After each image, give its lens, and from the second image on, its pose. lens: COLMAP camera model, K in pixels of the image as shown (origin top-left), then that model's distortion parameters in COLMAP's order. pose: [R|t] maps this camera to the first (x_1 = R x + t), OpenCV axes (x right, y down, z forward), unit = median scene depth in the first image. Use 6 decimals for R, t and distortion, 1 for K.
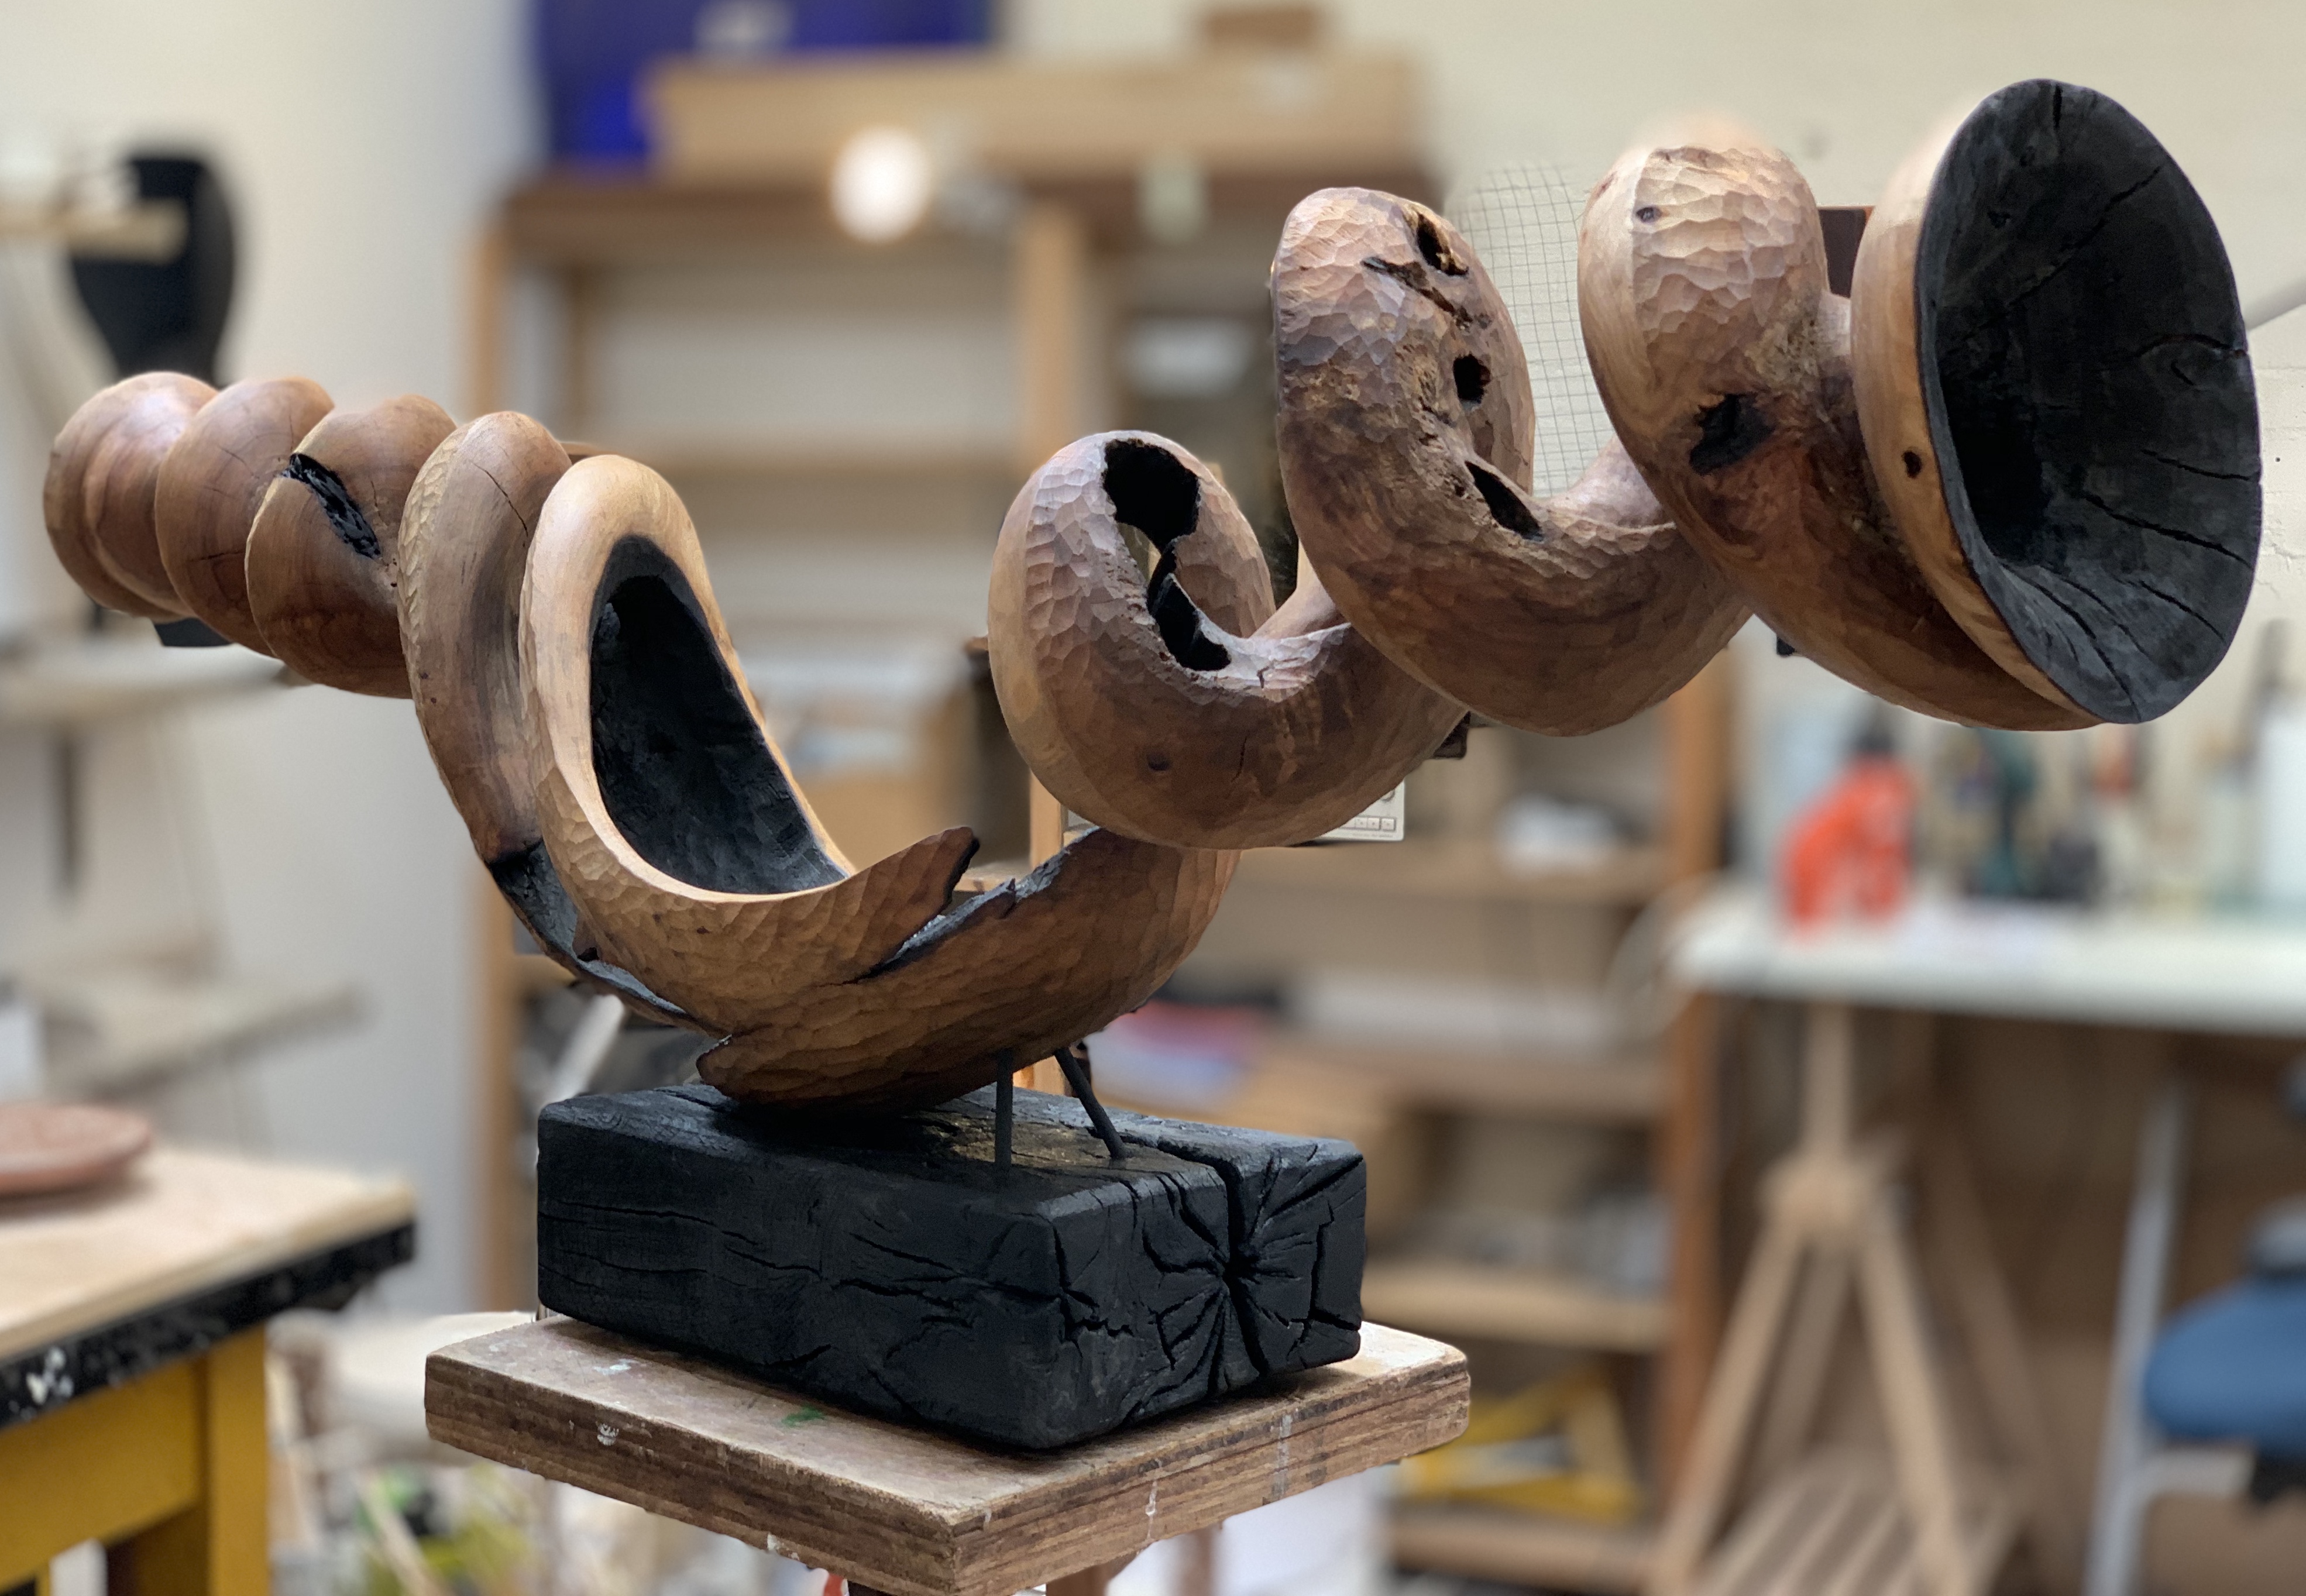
lens RADIAL K [[3563.2, 0, 1067.1], [0, 3563.2, 746.8], [0, 0, 1]] dist [0.017475, -0.032329]
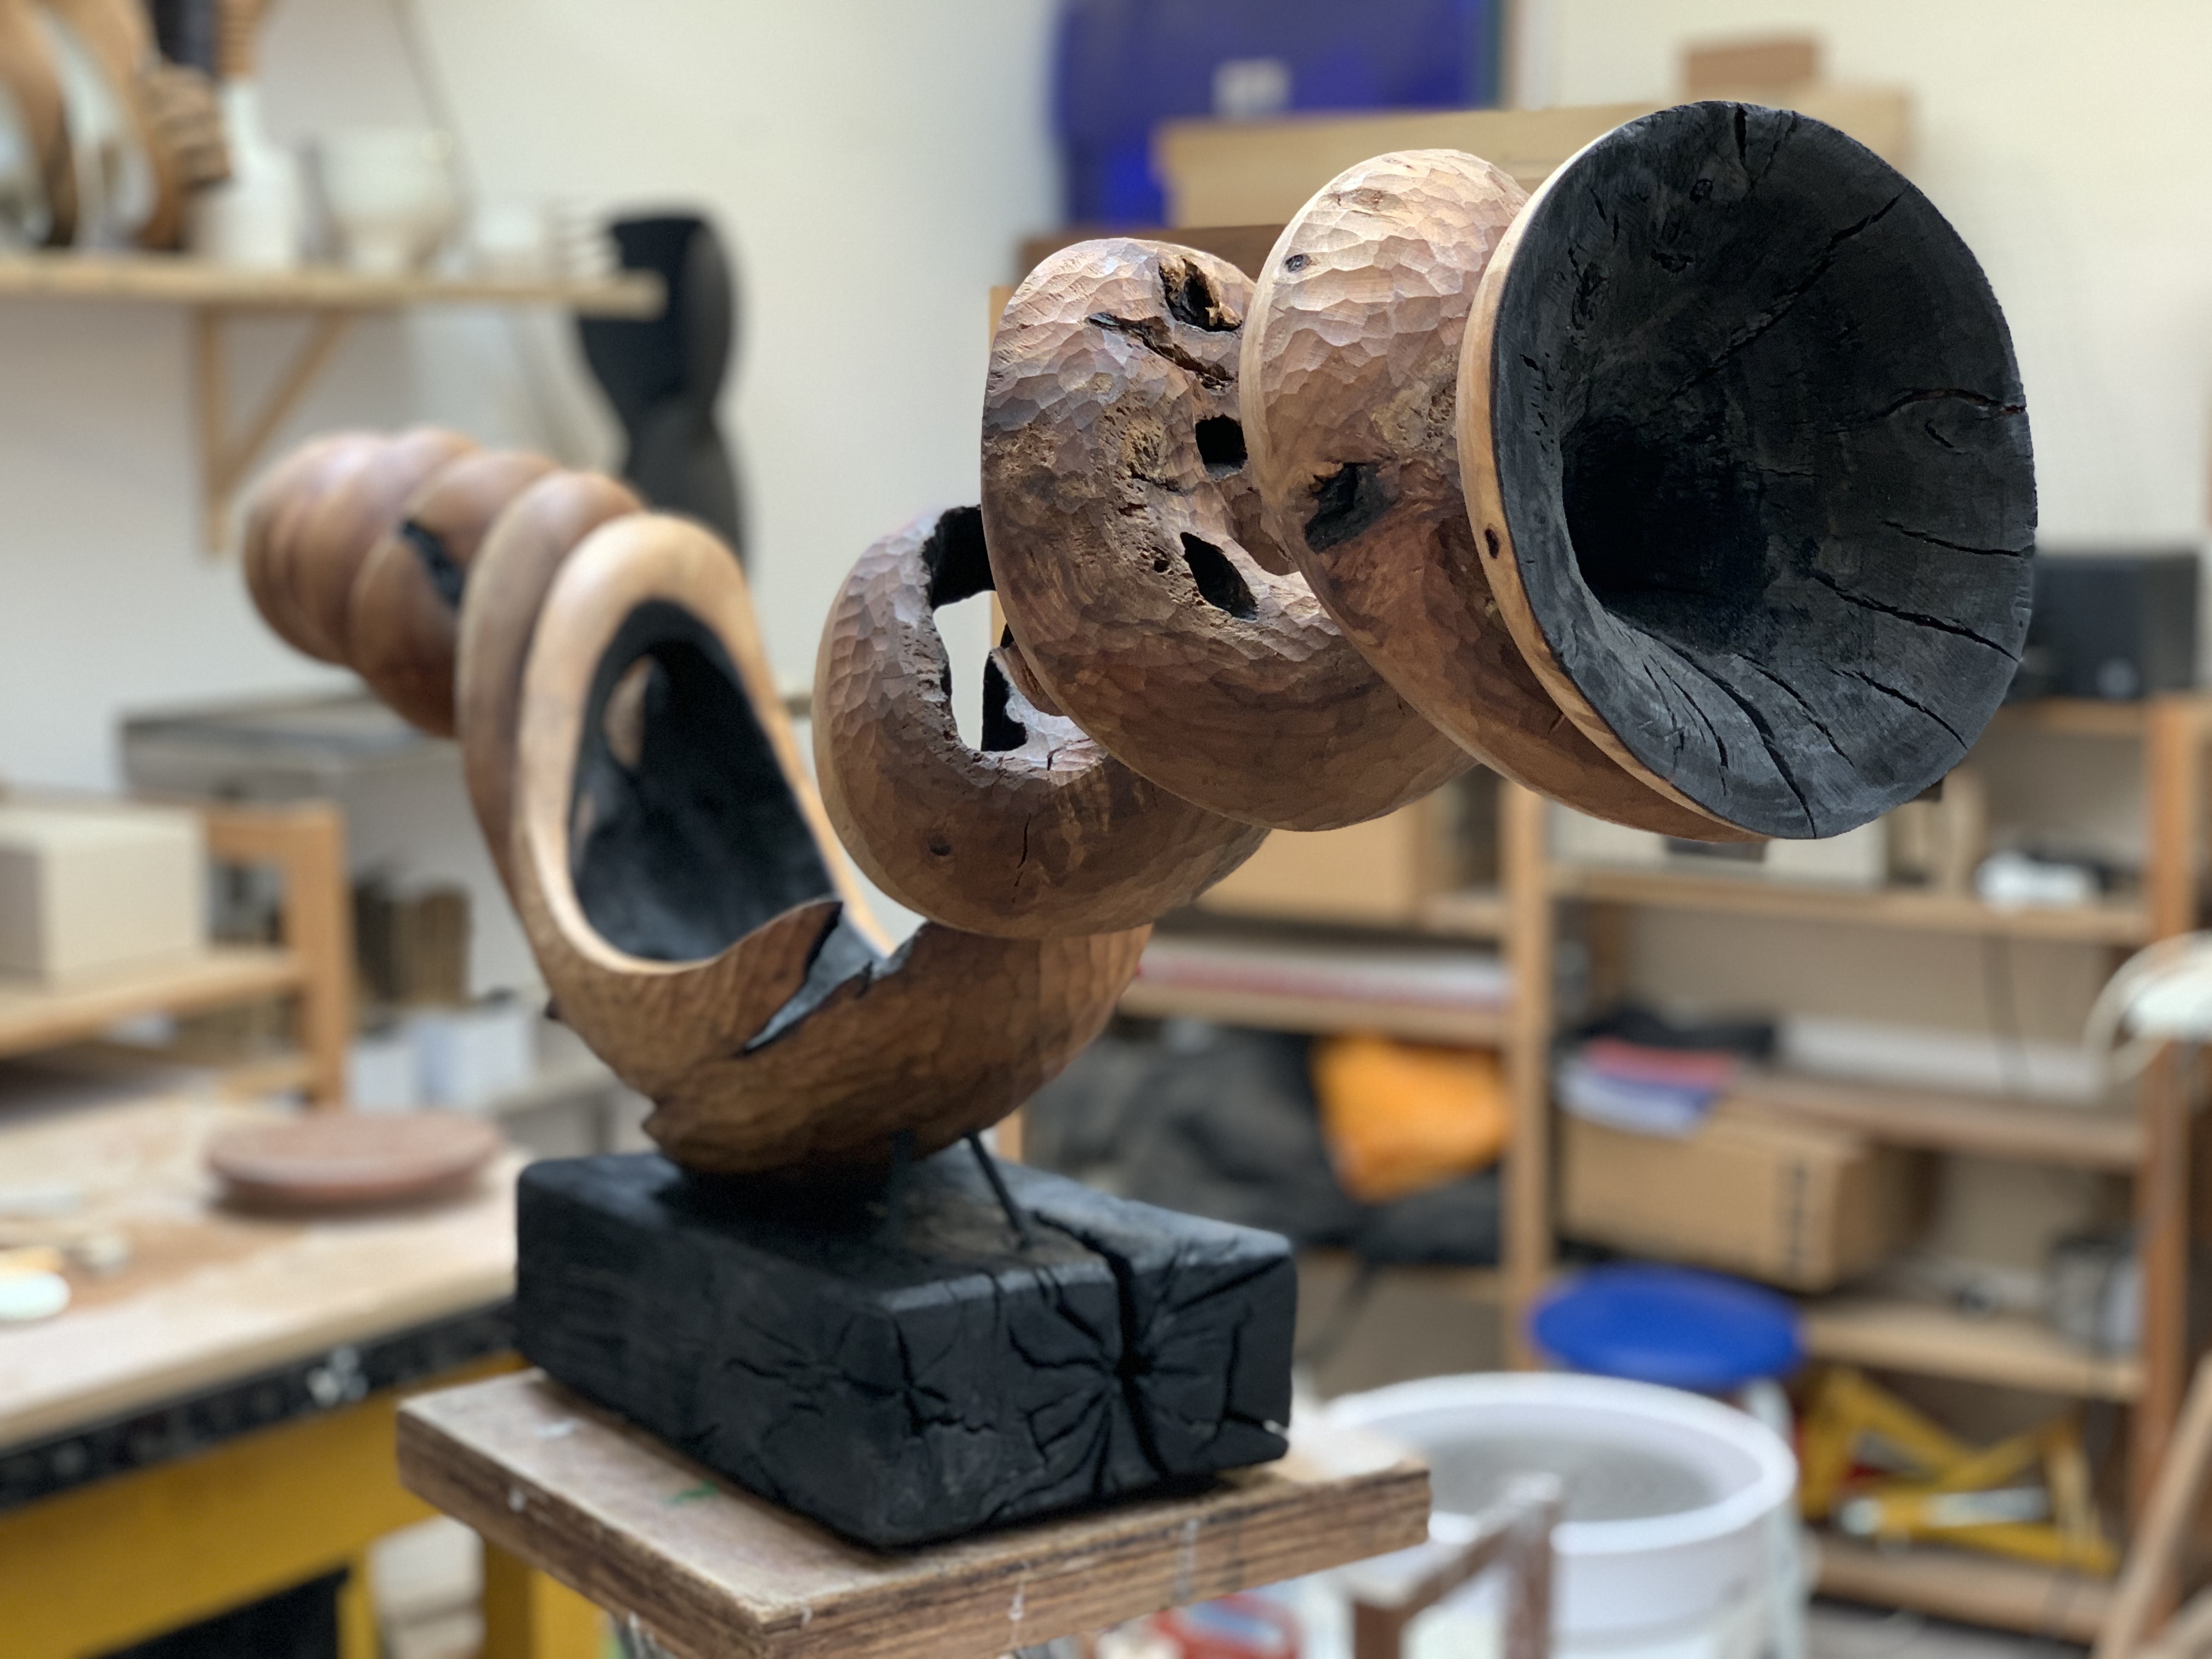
lens RADIAL K [[3319.2, 0, 1106.0], [0, 3319.2, 829.5], [0, 0, 1]] dist [0.013506, -0.037313]
pose [[0.978332, 0.018098, -0.206250, 0.252339], [-0.014114, 0.999685, 0.020769, -0.019274], [0.206561, -0.017408, 0.978279, 0.140307]]
